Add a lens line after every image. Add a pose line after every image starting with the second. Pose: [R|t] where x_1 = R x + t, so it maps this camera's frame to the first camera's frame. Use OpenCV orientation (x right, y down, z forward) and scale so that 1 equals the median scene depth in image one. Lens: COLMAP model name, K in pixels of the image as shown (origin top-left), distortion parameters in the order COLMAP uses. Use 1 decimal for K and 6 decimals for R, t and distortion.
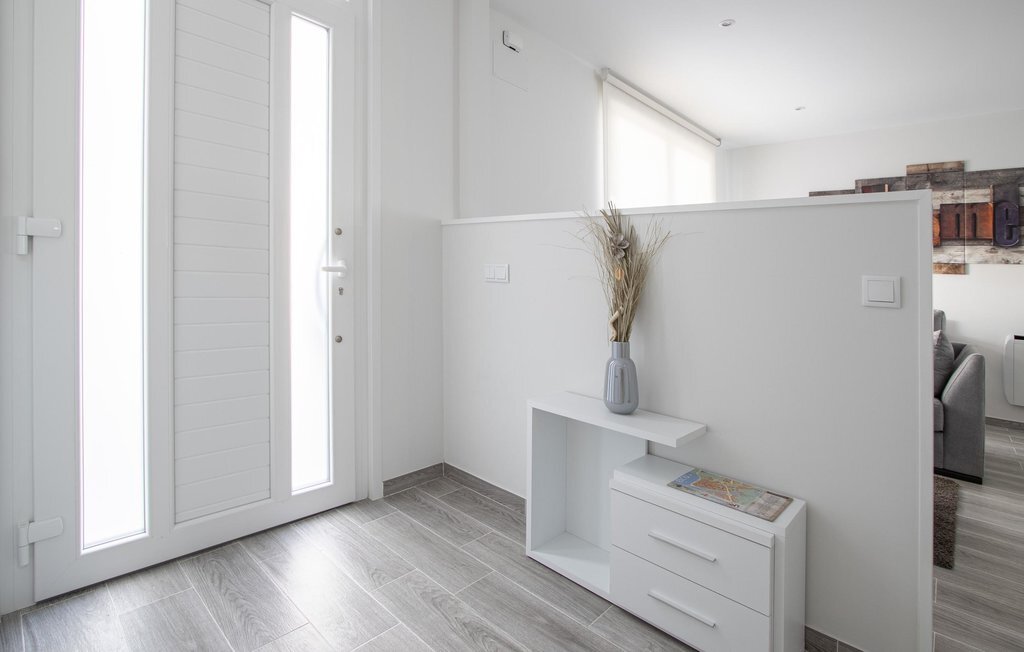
lens RADIAL K [[489.0, 0, 499.5], [0, 489.0, 217.6], [0, 0, 1]] dist [-0.016749, 0.000785]
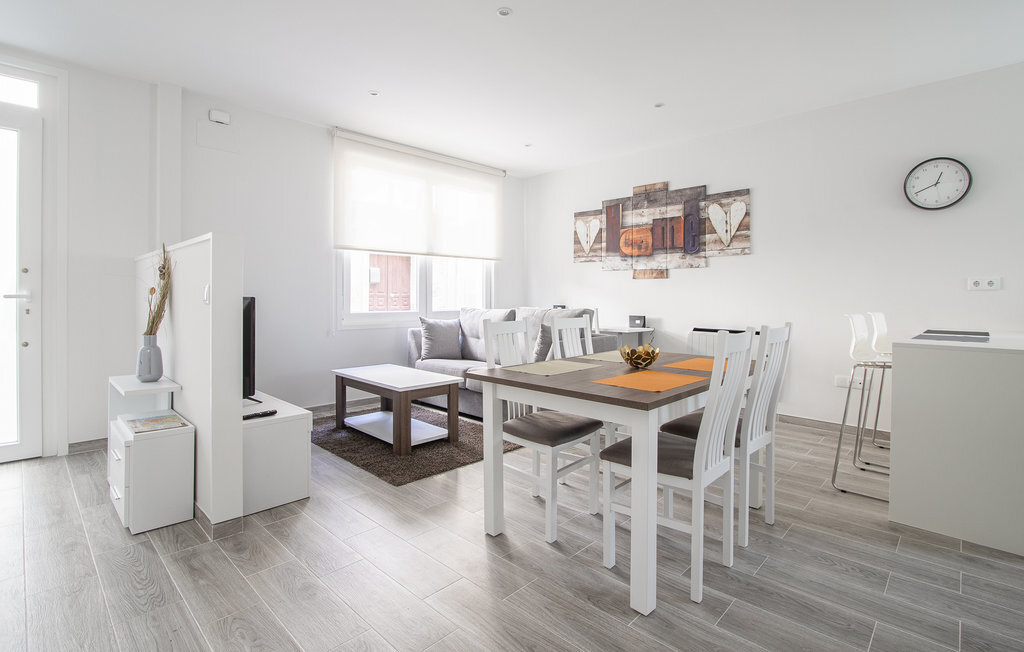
lens RADIAL K [[489.0, 0, 490.8], [0, 489.0, 239.4], [0, 0, 1]] dist [-0.016749, 0.000785]
pose [[0.998167, -0.051475, -0.031822, 0.583132], [0.051293, 0.998662, -0.006511, 0.008937], [0.032114, 0.004866, 0.999472, -0.204213]]
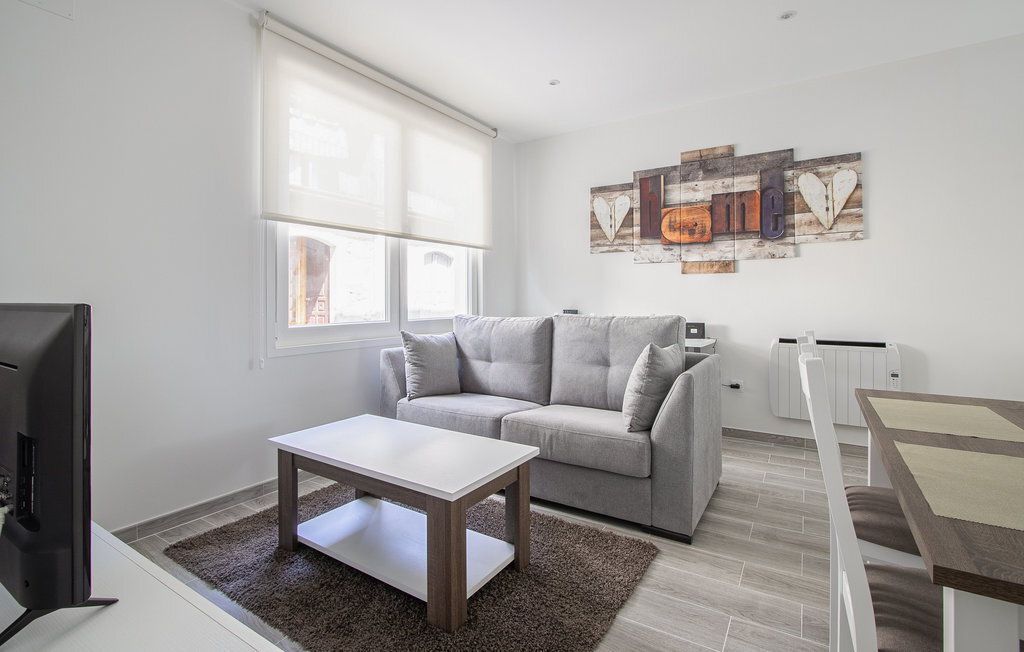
lens RADIAL K [[489.0, 0, 494.9], [0, 489.0, 253.2], [0, 0, 1]] dist [-0.016749, 0.000785]
pose [[0.983361, -0.038596, 0.177517, 0.378914], [0.034529, 0.999067, 0.025944, 0.044185], [-0.178352, -0.019383, 0.983776, 0.202059]]
